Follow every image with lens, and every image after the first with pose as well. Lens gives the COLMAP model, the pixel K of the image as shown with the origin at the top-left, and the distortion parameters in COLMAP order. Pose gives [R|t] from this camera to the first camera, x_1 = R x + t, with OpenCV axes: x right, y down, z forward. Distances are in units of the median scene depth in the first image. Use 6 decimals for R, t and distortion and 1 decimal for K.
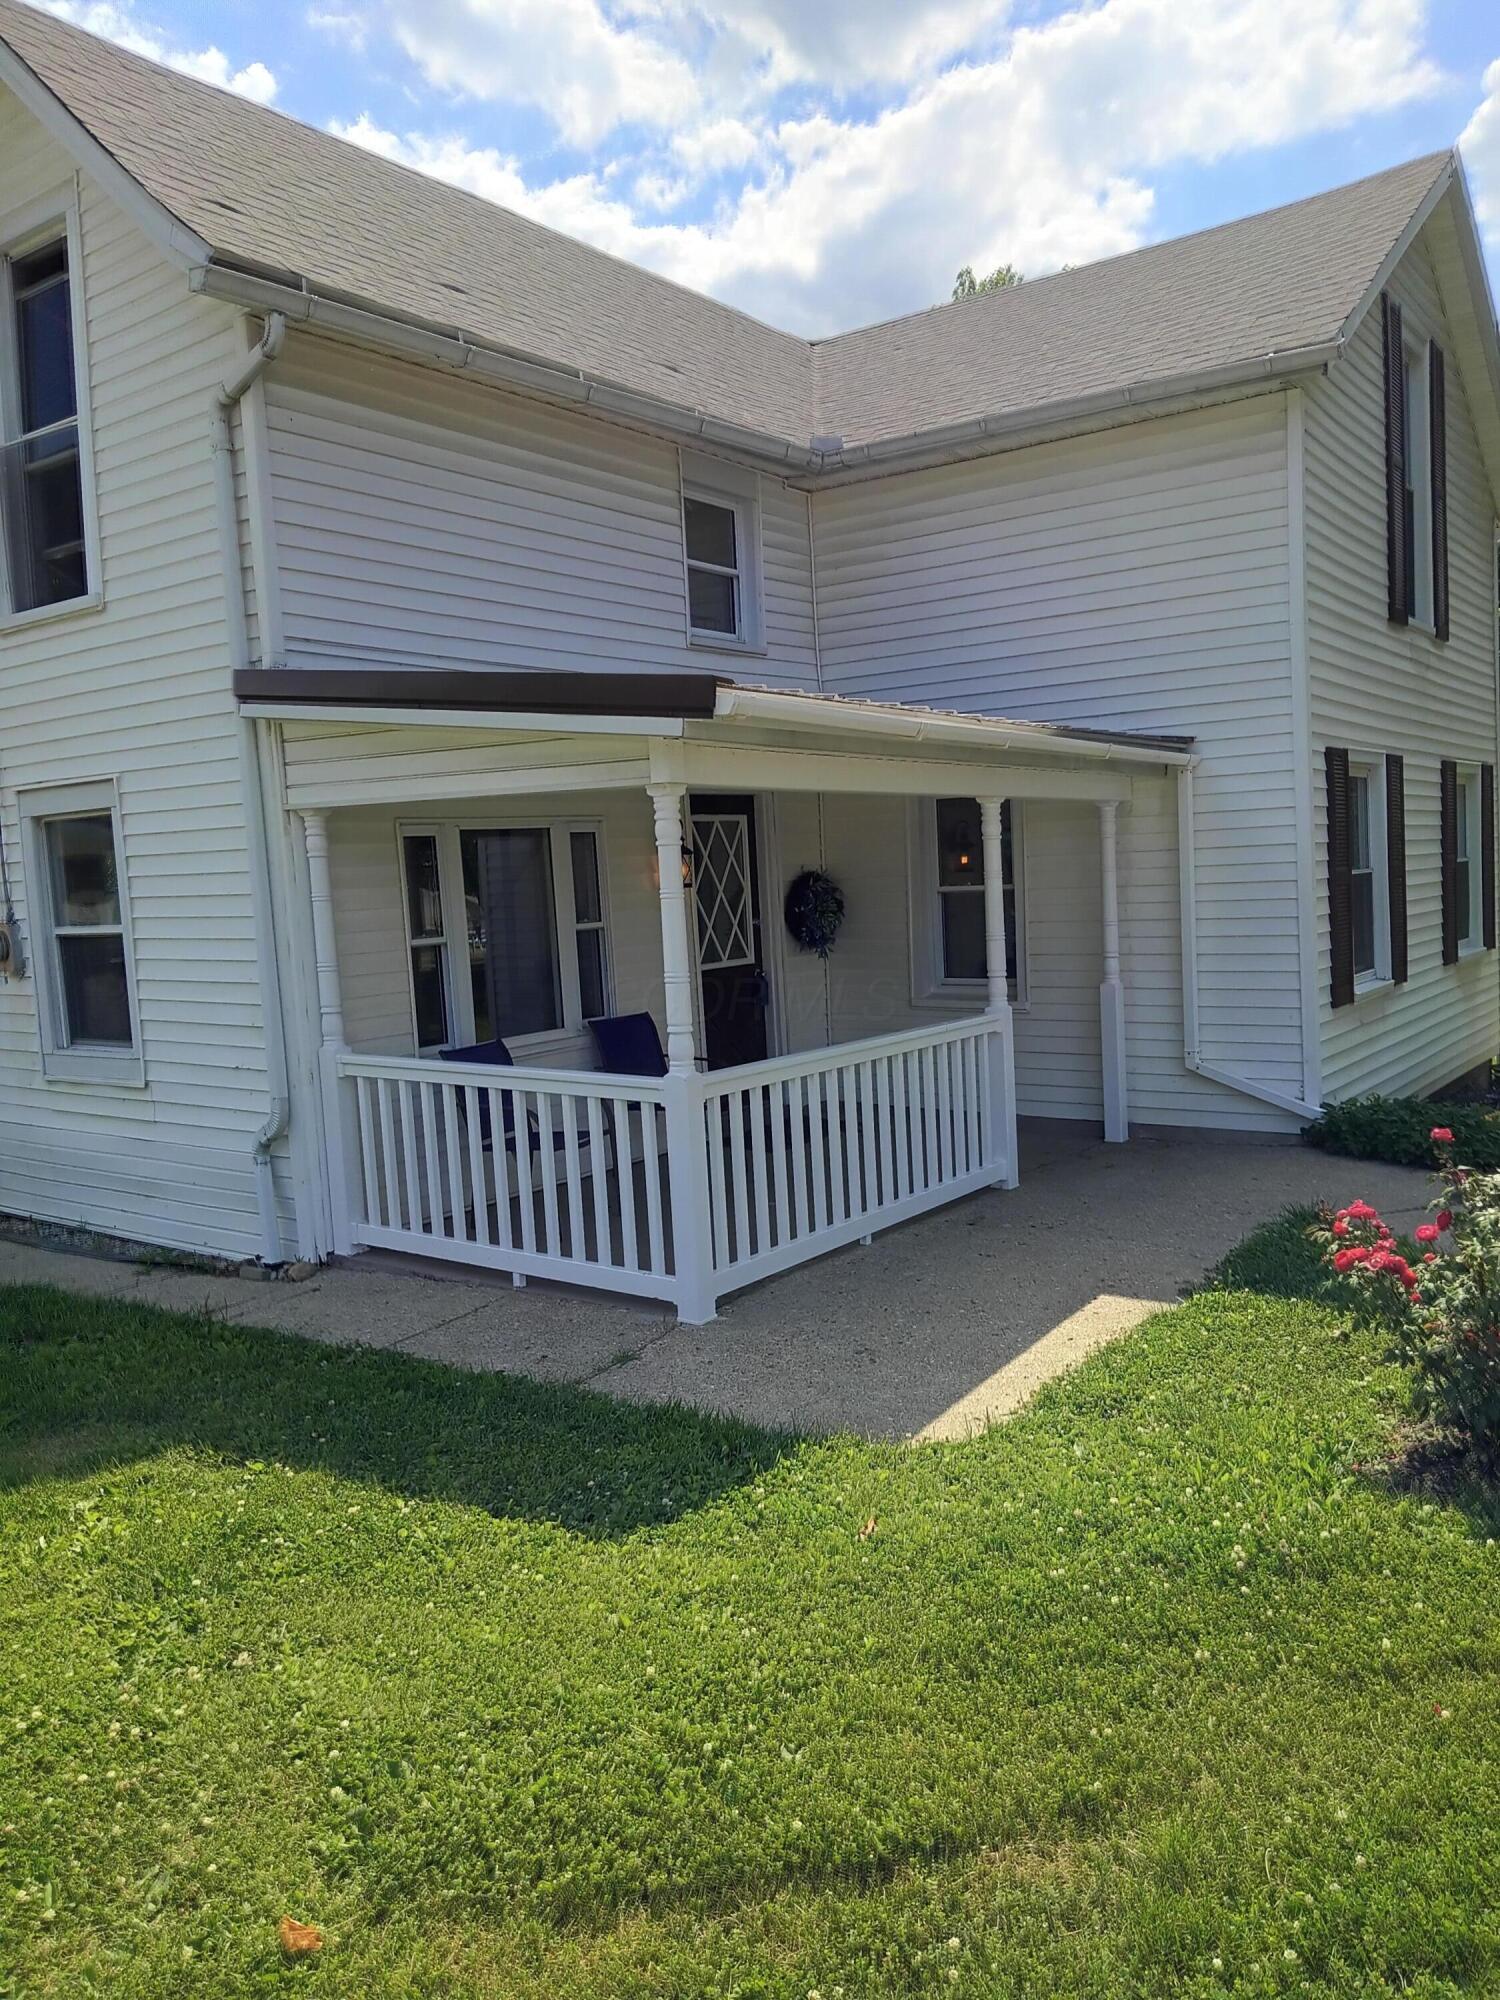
lens RADIAL K [[1500.7, 0, 751.9], [0, 1500.7, 986.6], [0, 0, 1]] dist [0.077807, -0.148848]
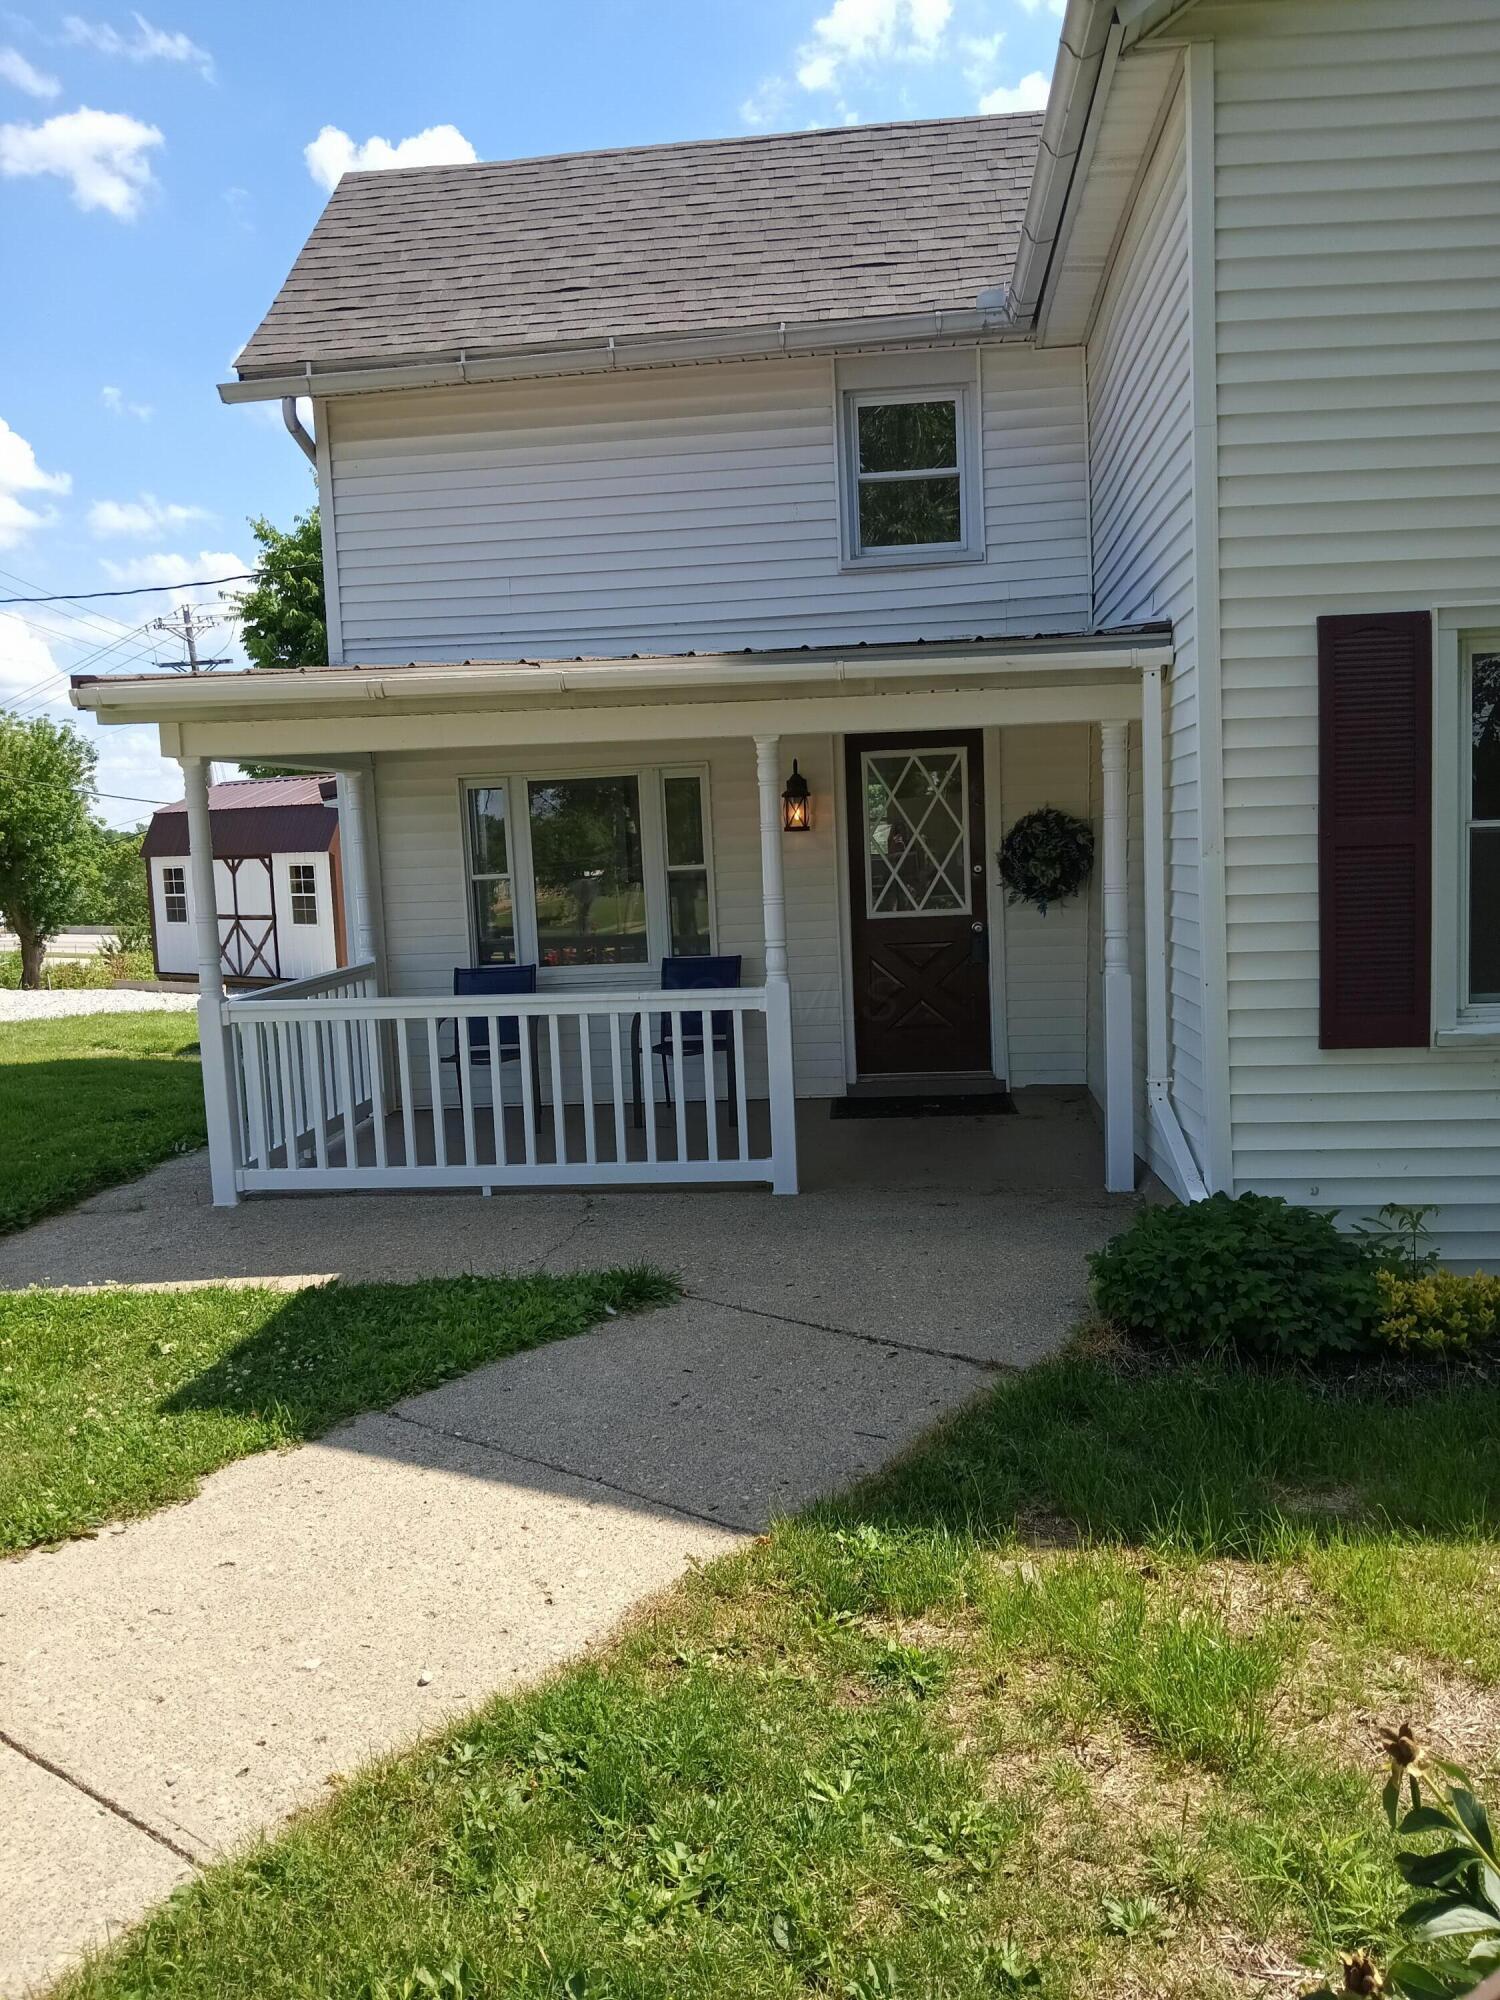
lens RADIAL K [[1500.7, 0, 751.9], [0, 1500.7, 986.6], [0, 0, 1]] dist [0.077807, -0.148848]
pose [[0.504513, 0.107593, -0.856674, 0.763046], [-0.051686, 0.994189, 0.094425, -0.055467], [0.861856, -0.003360, 0.507142, 0.476872]]
